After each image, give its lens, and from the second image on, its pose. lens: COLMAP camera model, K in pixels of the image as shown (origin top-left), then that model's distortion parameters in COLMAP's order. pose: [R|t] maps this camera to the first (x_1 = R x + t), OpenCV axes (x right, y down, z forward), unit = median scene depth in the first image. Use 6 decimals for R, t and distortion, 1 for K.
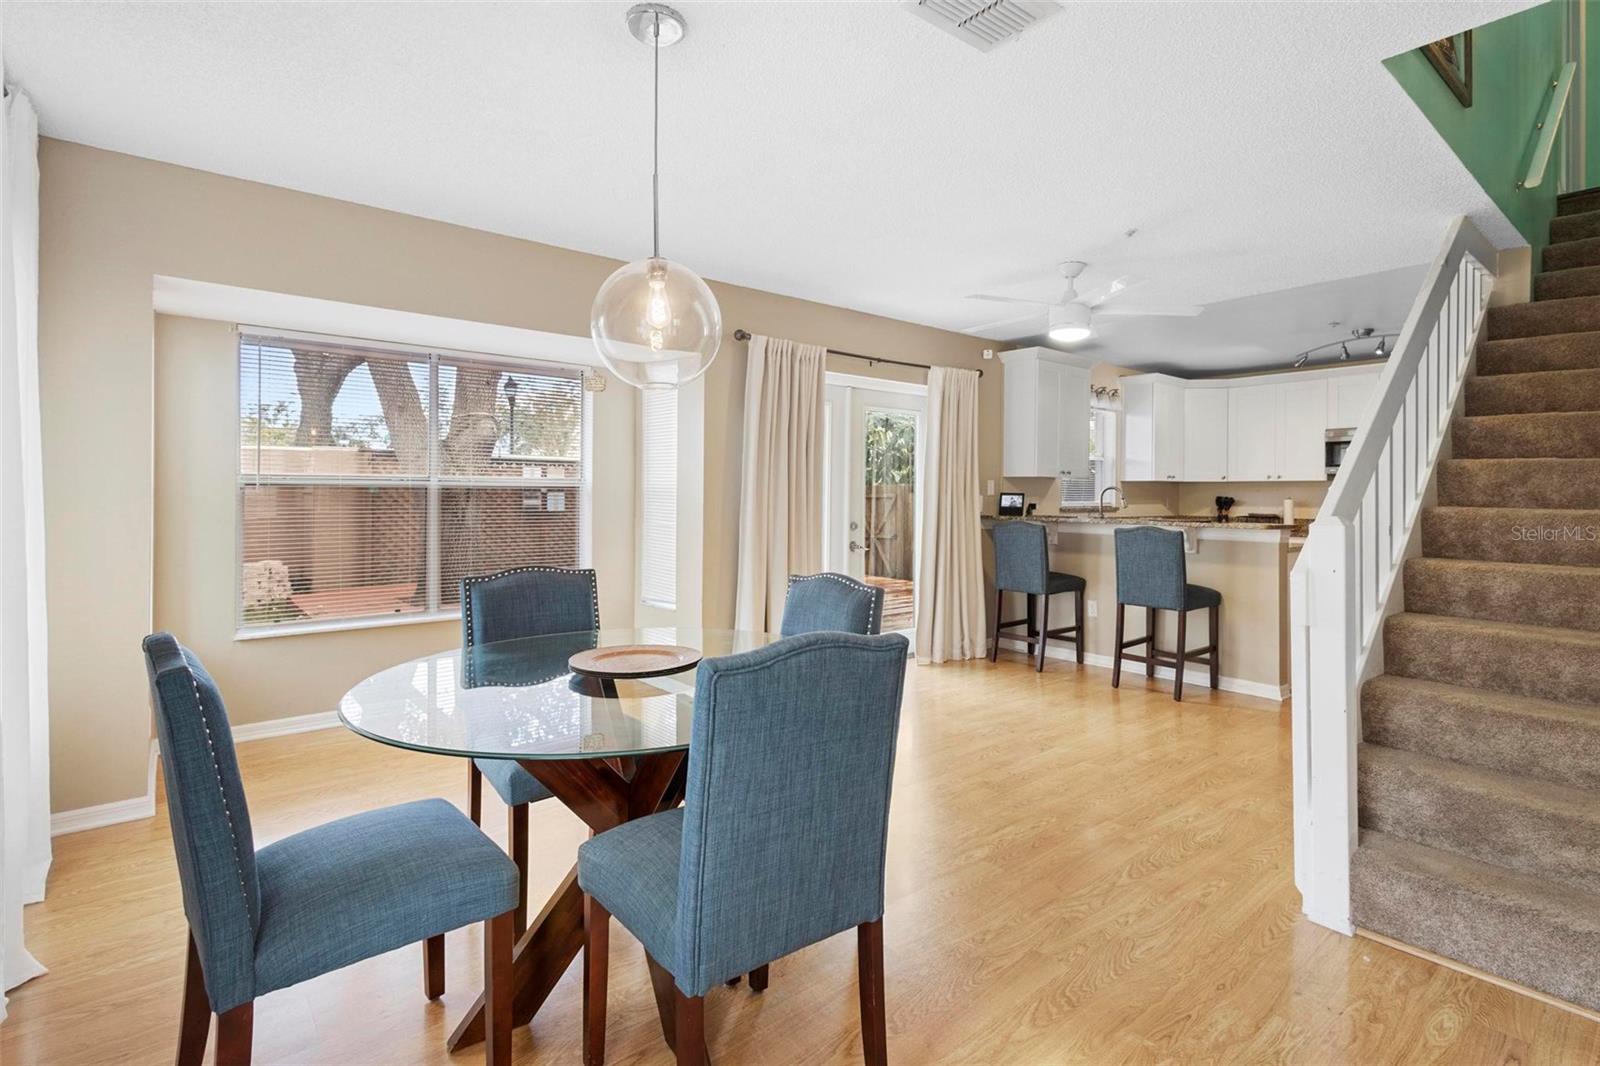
lens RADIAL K [[768.2, 0, 820.2], [0, 768.2, 496.6], [0, 0, 1]] dist [0.006177, 0.000069]
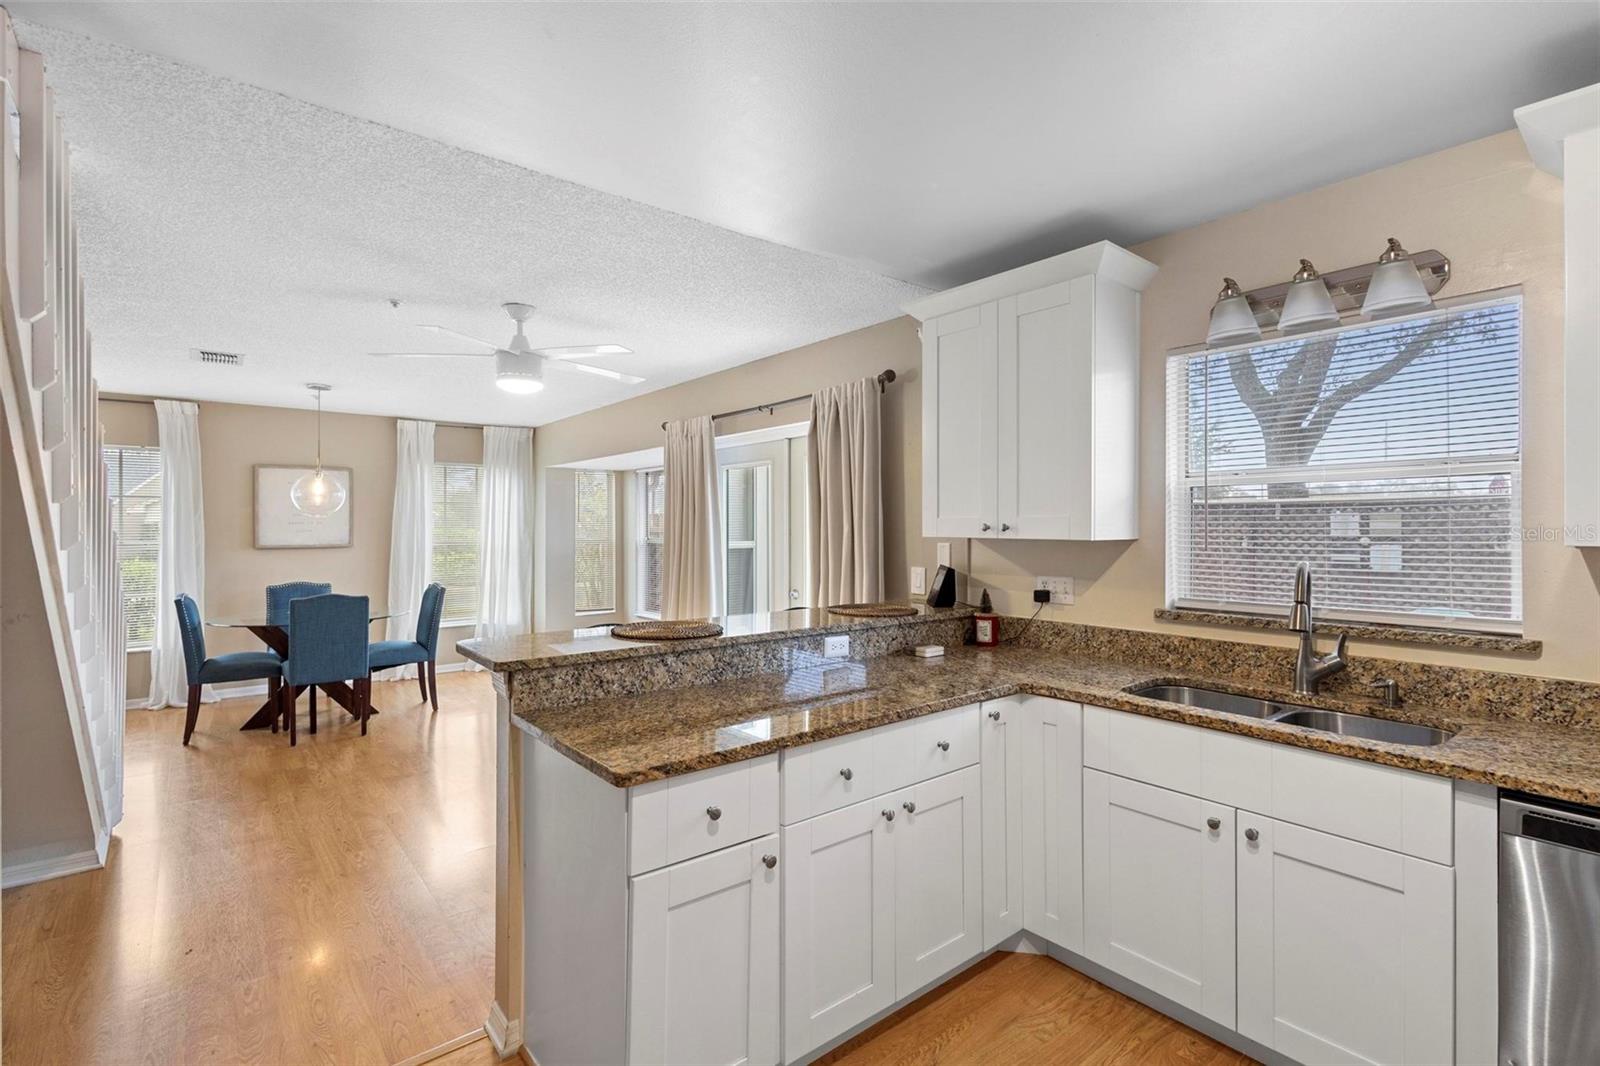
lens RADIAL K [[736.8, 0, 797.0], [0, 736.8, 529.3], [0, 0, 1]] dist [0.007980, -0.000249]
pose [[-0.017683, -0.005975, -0.999826, 1.015785], [-0.005105, 0.999970, -0.005886, -0.035531], [0.999831, 0.005000, -0.017713, 1.159527]]
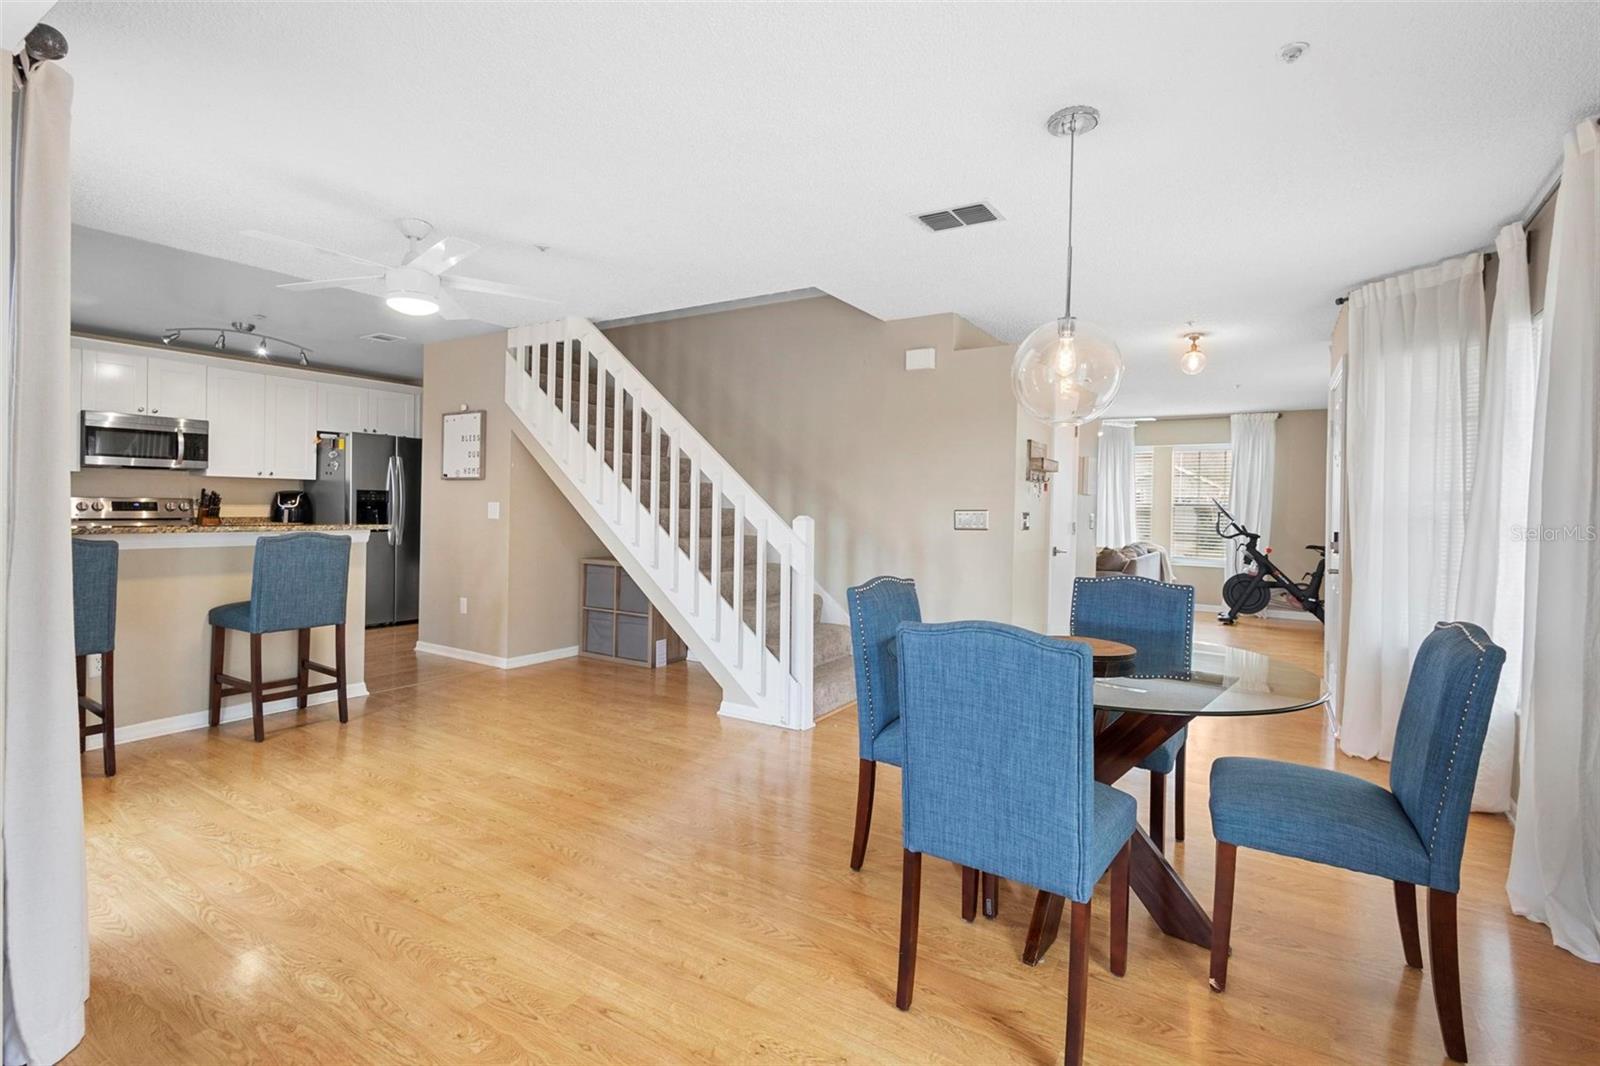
lens RADIAL K [[739.8, 0, 803.1], [0, 739.8, 507.8], [0, 0, 1]] dist [0.009436, 0.000121]
pose [[-0.300527, -0.015901, 0.953641, -0.505014], [-0.017047, 0.999791, 0.011298, -0.006175], [-0.953621, -0.012861, -0.300735, 0.723509]]
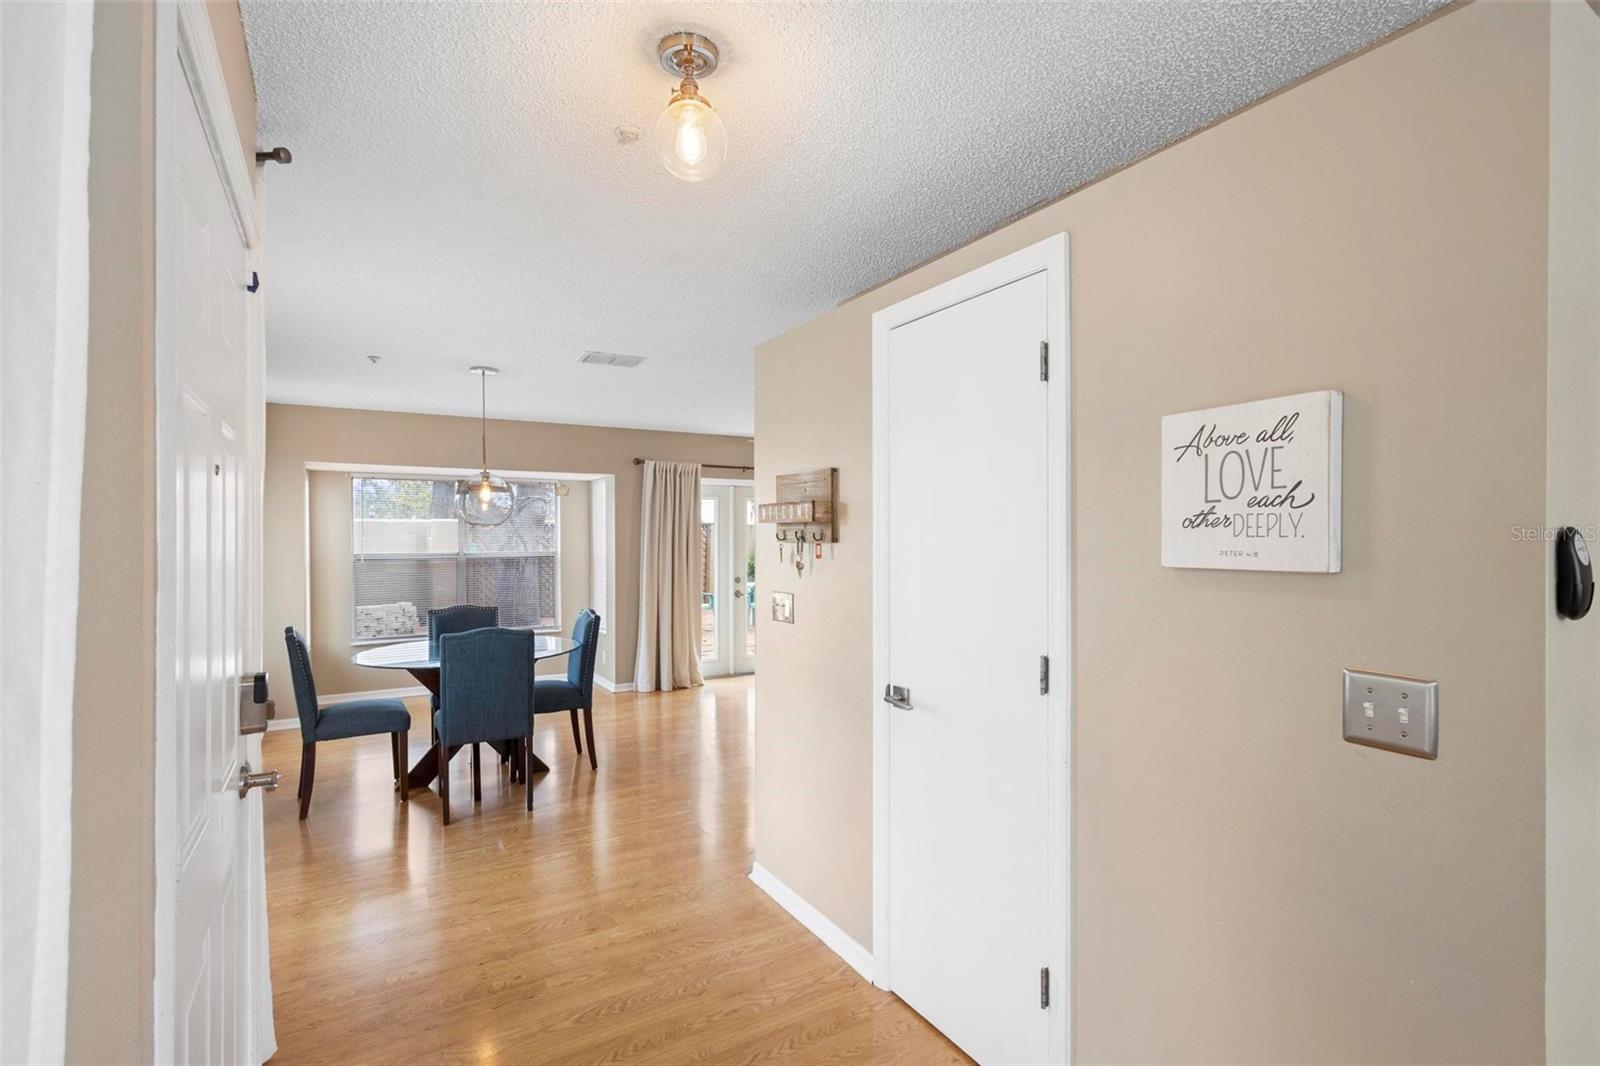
lens RADIAL K [[736.8, 0, 797.0], [0, 736.8, 529.3], [0, 0, 1]] dist [0.007980, -0.000249]
pose [[0.987708, -0.015053, -0.155586, 0.430861], [0.012473, 0.999768, -0.017547, -0.035232], [0.155814, 0.015391, 0.987667, -0.430006]]
